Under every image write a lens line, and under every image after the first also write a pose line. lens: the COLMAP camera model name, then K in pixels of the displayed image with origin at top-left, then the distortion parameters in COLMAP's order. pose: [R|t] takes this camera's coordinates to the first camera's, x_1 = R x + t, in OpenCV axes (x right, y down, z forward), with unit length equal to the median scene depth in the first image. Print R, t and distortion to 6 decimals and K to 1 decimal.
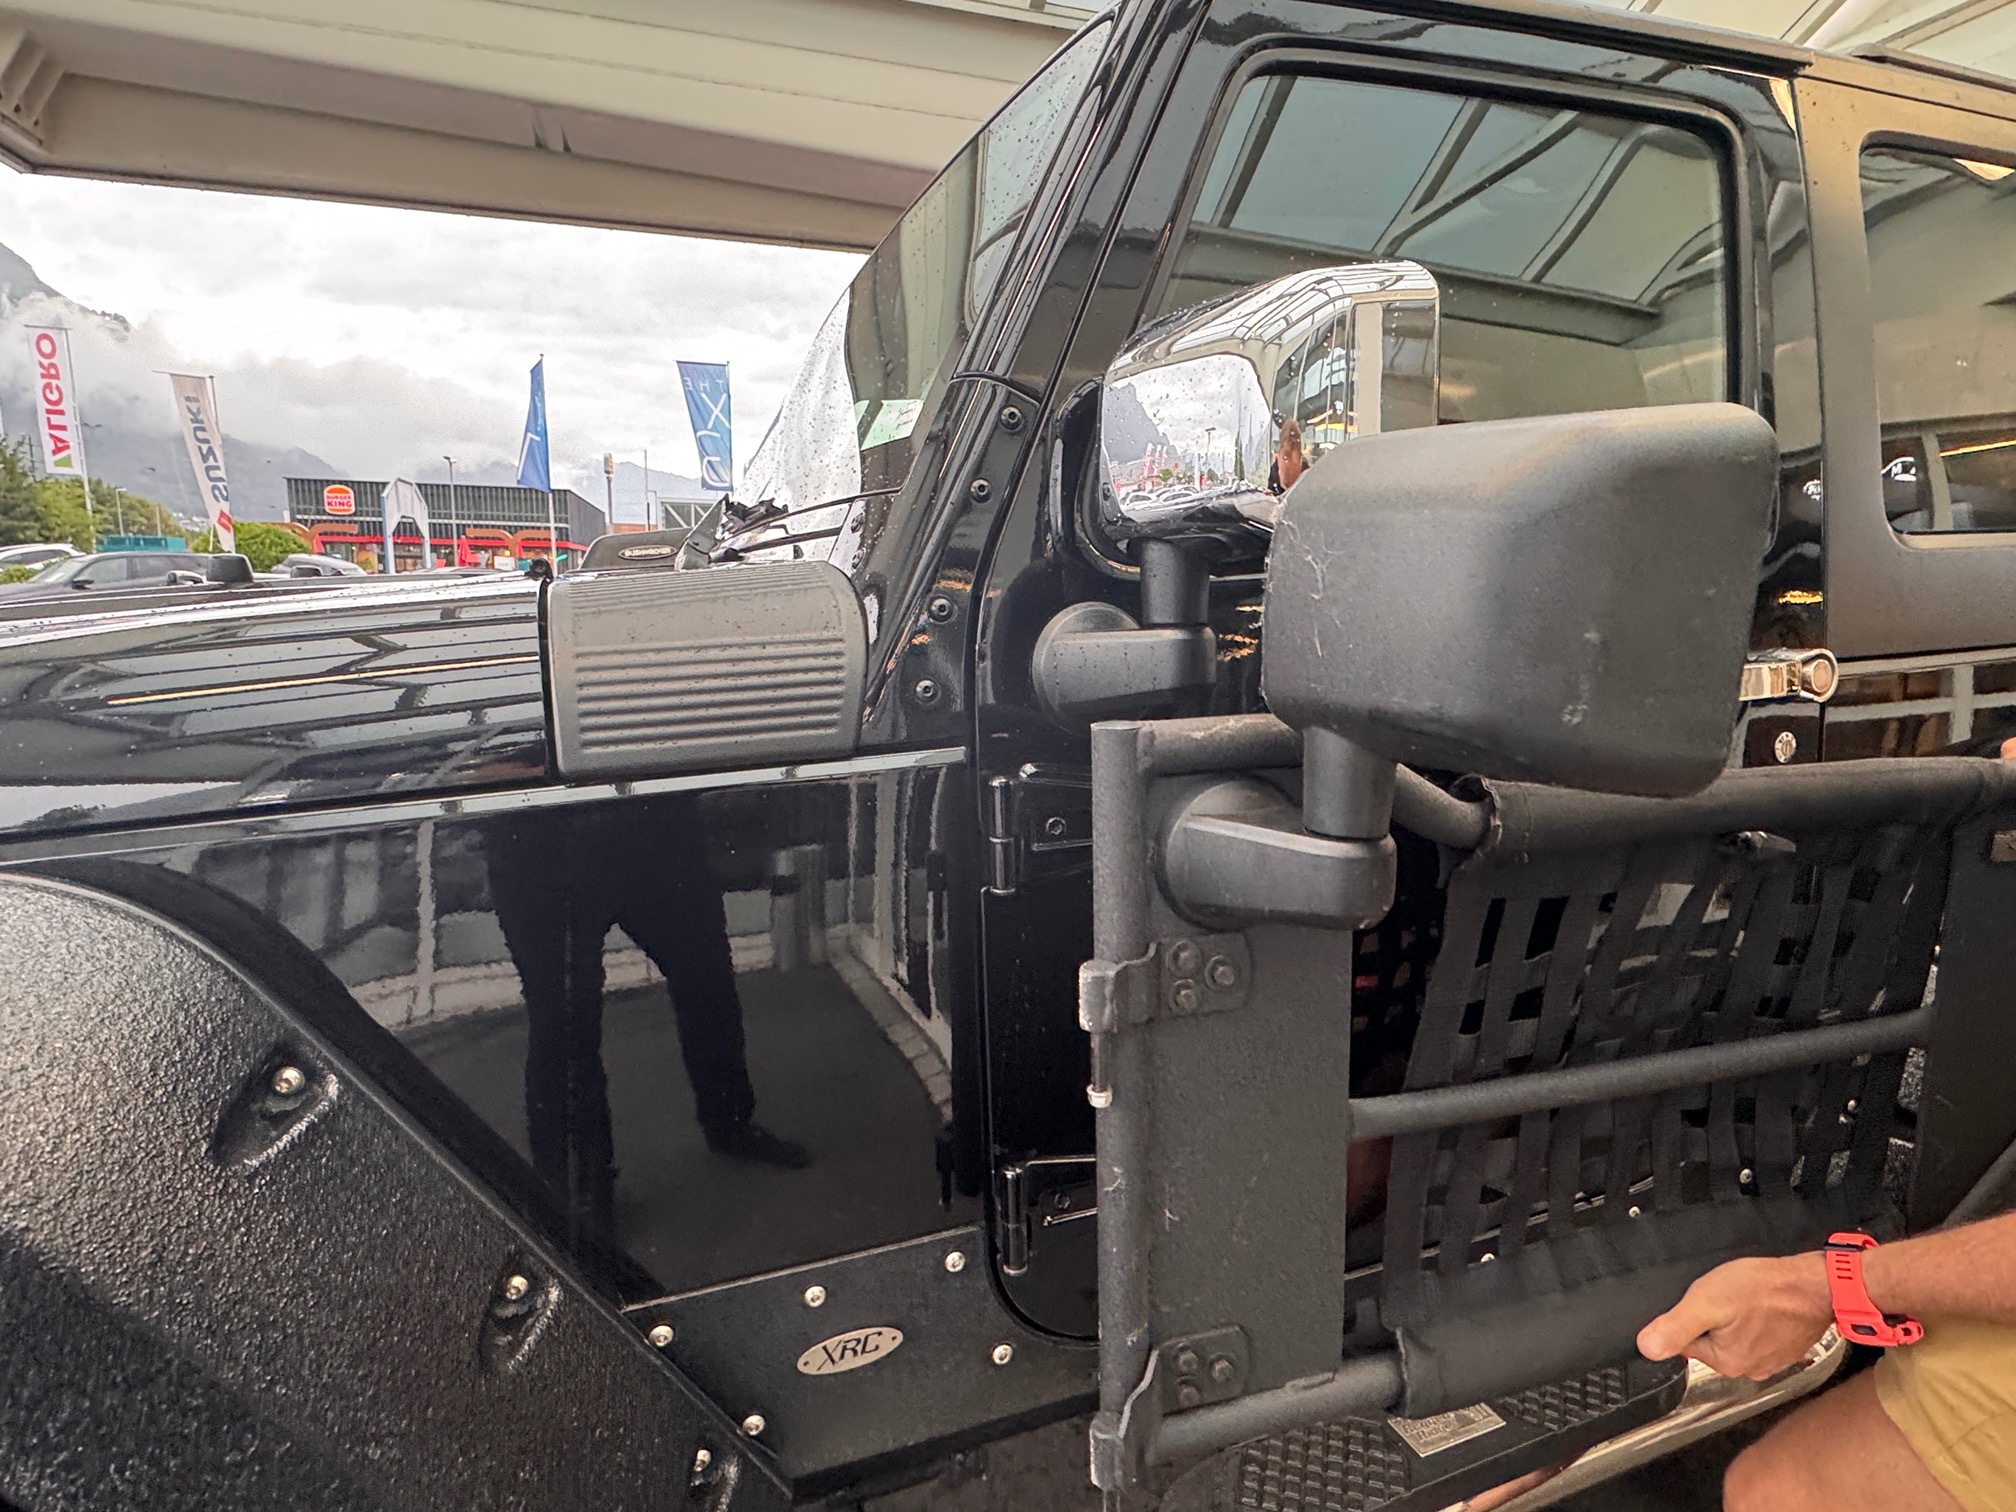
lens RADIAL K [[1010.6, 0, 1061.0], [0, 1010.6, 761.5], [0, 0, 1]] dist [-0.001697, -0.000418]
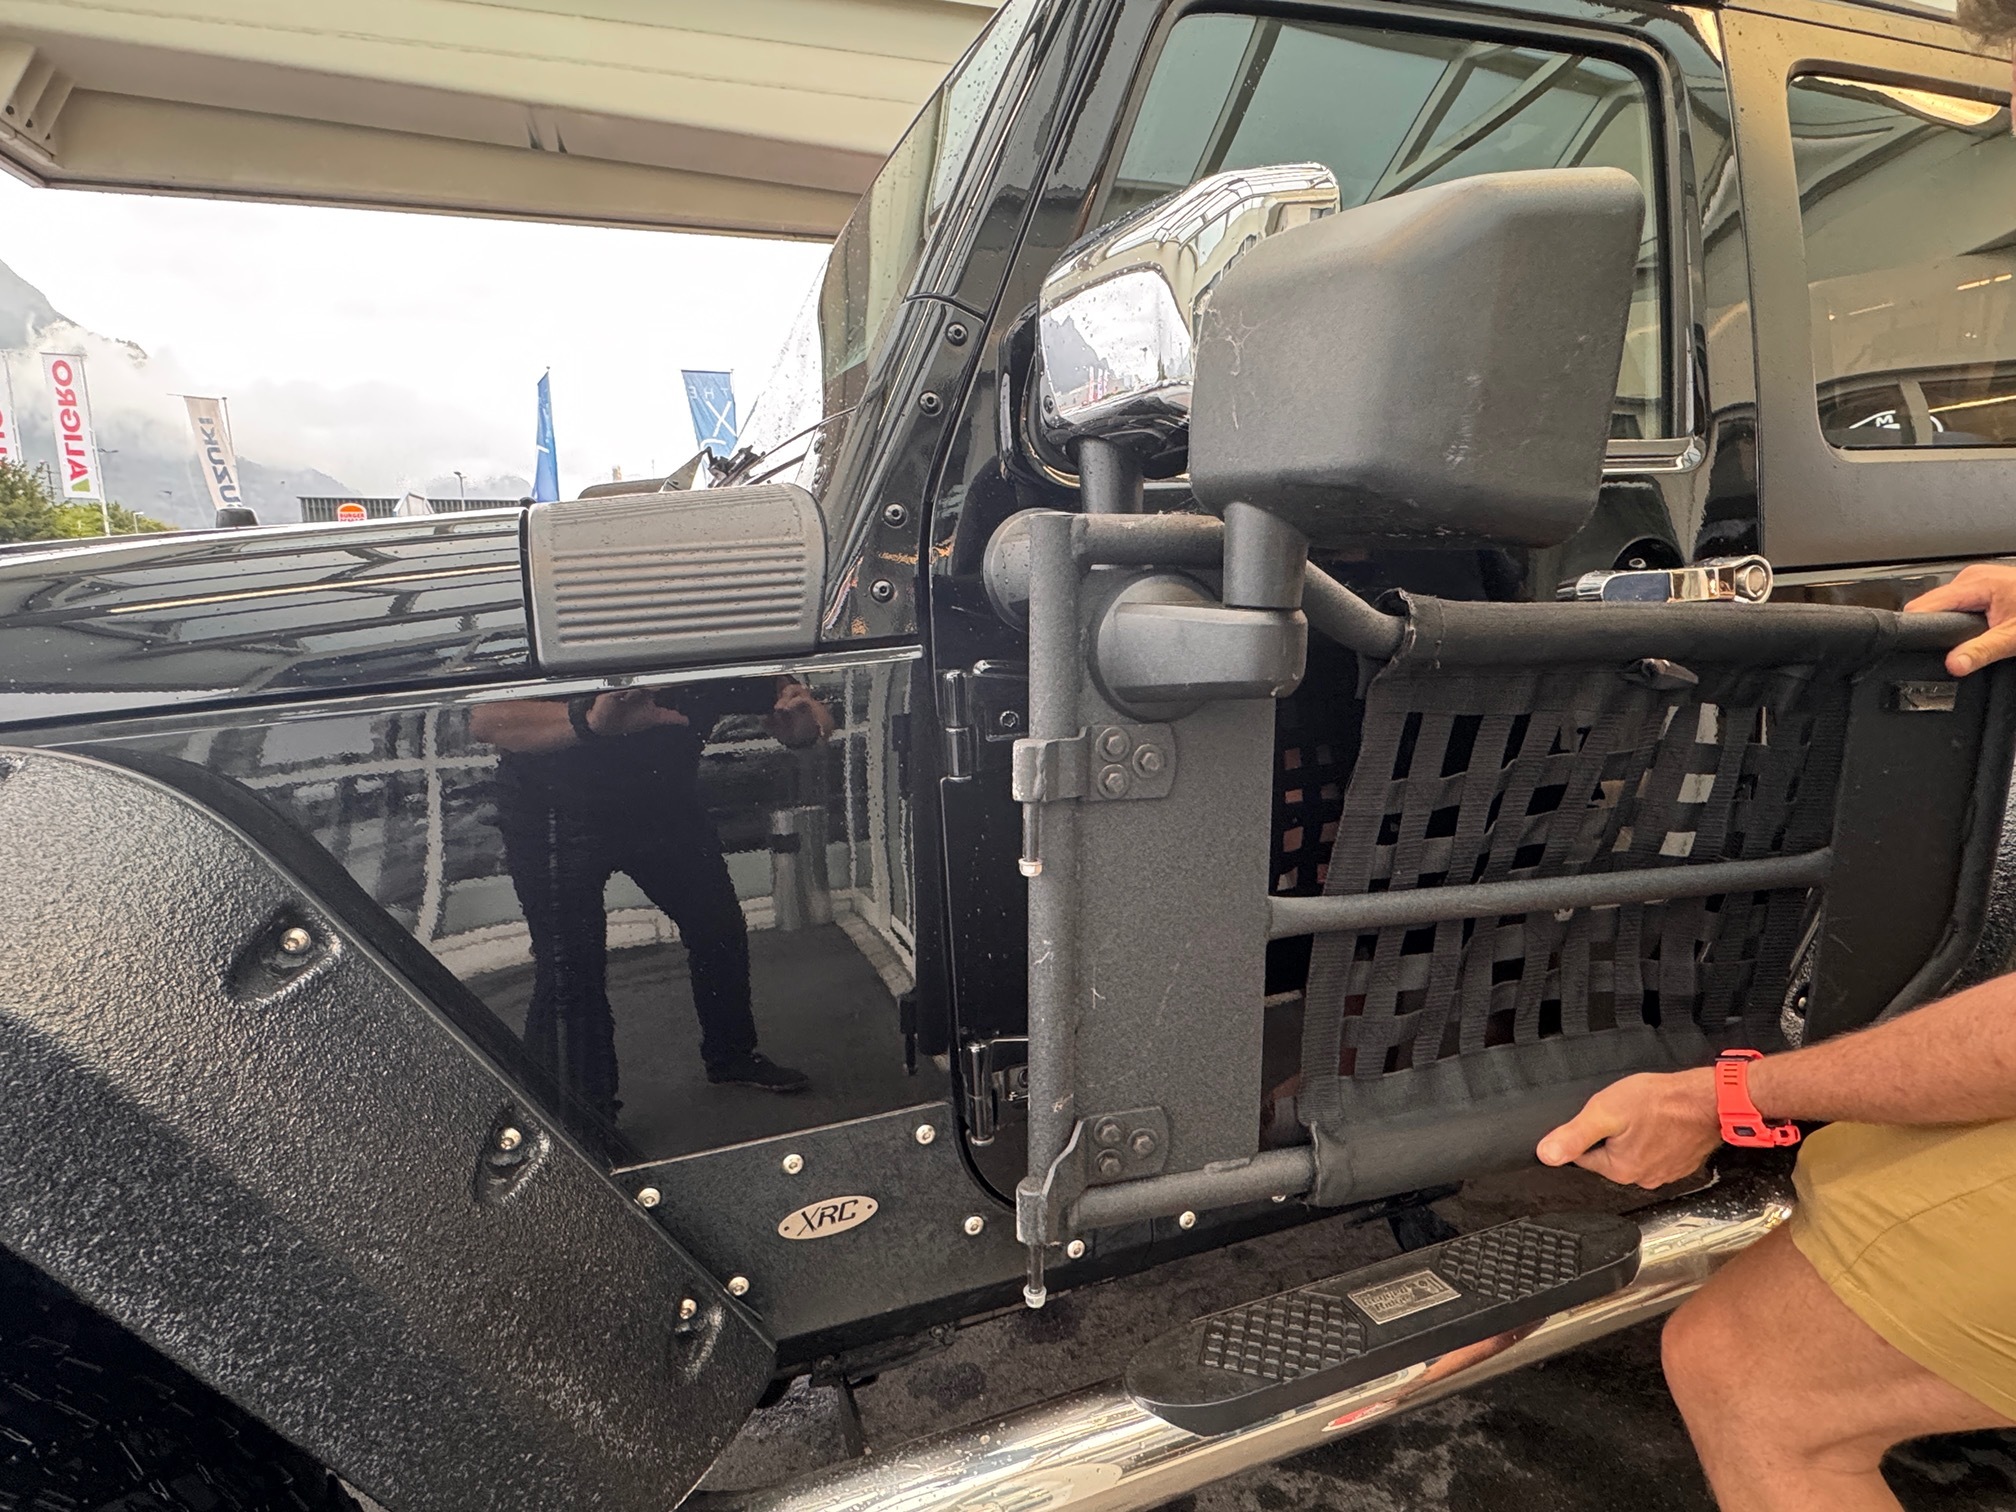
lens RADIAL K [[1010.6, 0, 1061.0], [0, 1010.6, 761.5], [0, 0, 1]] dist [-0.001697, -0.000418]
pose [[0.999665, -0.022629, -0.012568, 0.067335], [0.022628, 0.999744, -0.000264, 0.120345], [0.012571, -0.000021, 0.999921, -0.068132]]
